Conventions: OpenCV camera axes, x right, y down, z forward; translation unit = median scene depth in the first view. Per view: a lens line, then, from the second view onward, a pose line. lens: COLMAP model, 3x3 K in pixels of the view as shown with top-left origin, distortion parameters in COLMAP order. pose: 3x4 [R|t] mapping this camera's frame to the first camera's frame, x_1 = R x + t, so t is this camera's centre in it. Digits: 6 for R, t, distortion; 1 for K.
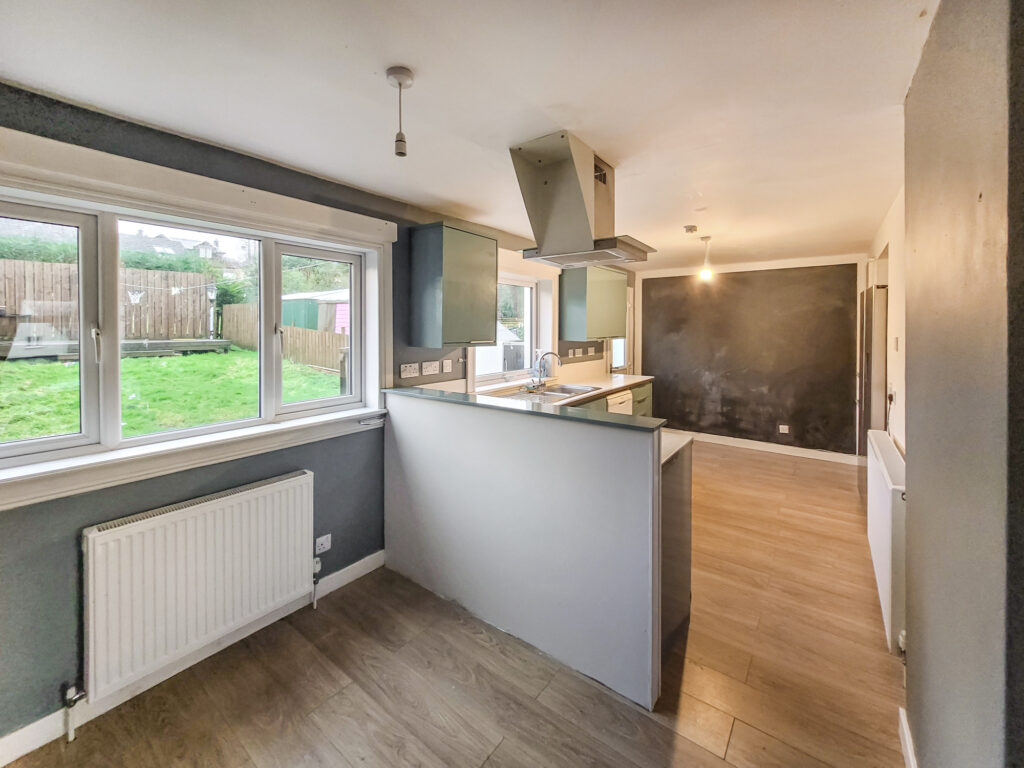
lens RADIAL K [[409.9, 0, 524.7], [0, 409.9, 339.7], [0, 0, 1]] dist [-0.001794, -0.000287]
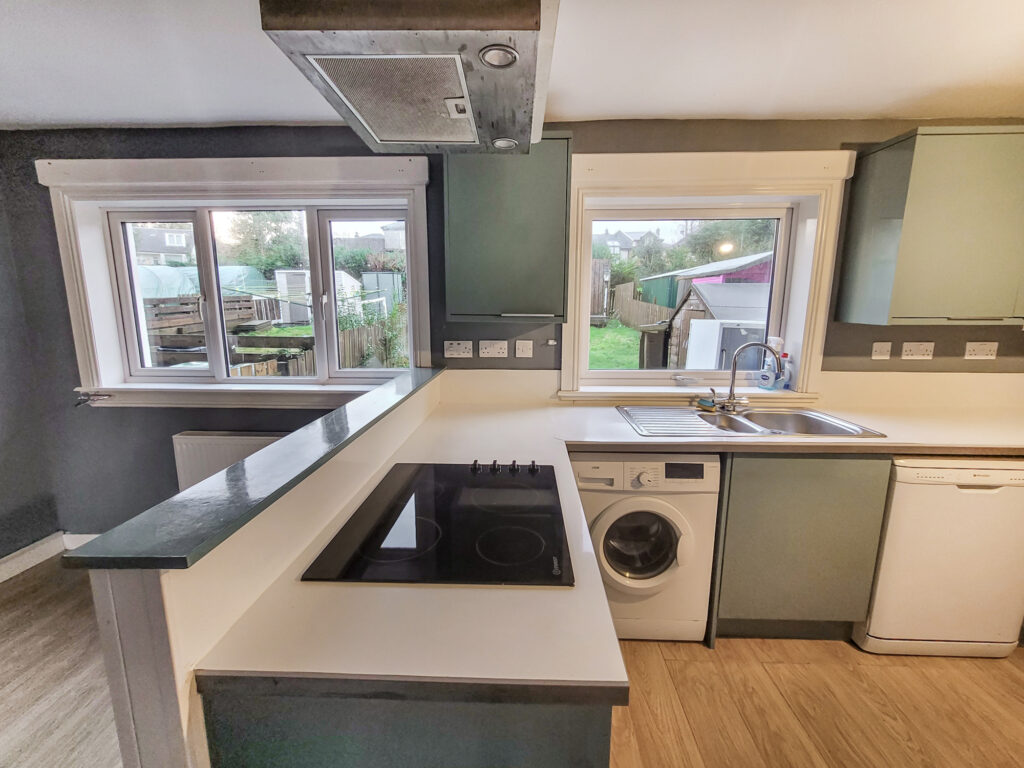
lens RADIAL K [[413.2, 0, 514.6], [0, 413.2, 378.4], [0, 0, 1]] dist [-0.000298, -0.000061]
pose [[0.563919, 0.140872, -0.813726, 0.265982], [-0.025652, 0.987856, 0.153240, 0.003292], [0.825432, -0.065541, 0.560684, 0.383630]]
